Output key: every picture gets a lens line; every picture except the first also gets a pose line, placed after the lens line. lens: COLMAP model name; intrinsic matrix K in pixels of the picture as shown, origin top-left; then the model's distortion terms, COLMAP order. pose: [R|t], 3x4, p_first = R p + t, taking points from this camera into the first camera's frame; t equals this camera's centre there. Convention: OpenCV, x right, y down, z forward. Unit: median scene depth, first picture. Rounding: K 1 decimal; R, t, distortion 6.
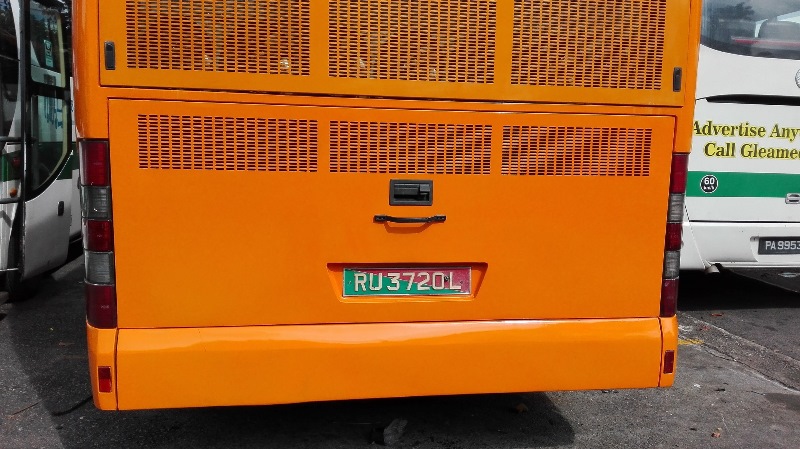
lens RADIAL K [[659.8, 0, 400.0], [0, 659.8, 224.5], [0, 0, 1]] dist [0.044904, -0.003402]
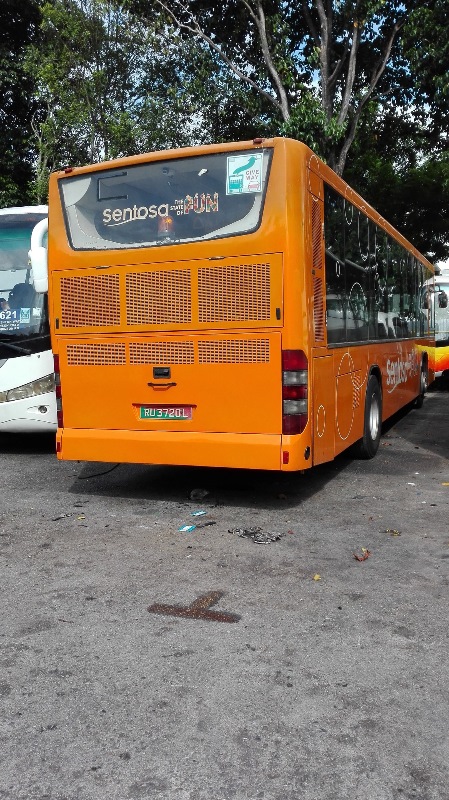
lens RADIAL K [[659.8, 0, 224.5], [0, 659.8, 400.0], [0, 0, 1]] dist [0.044904, -0.003402]
pose [[0.847646, 0.001436, -0.530560, 1.364231], [-0.016801, 0.999567, -0.024138, 0.093937], [0.530296, 0.029374, 0.847304, -0.778471]]
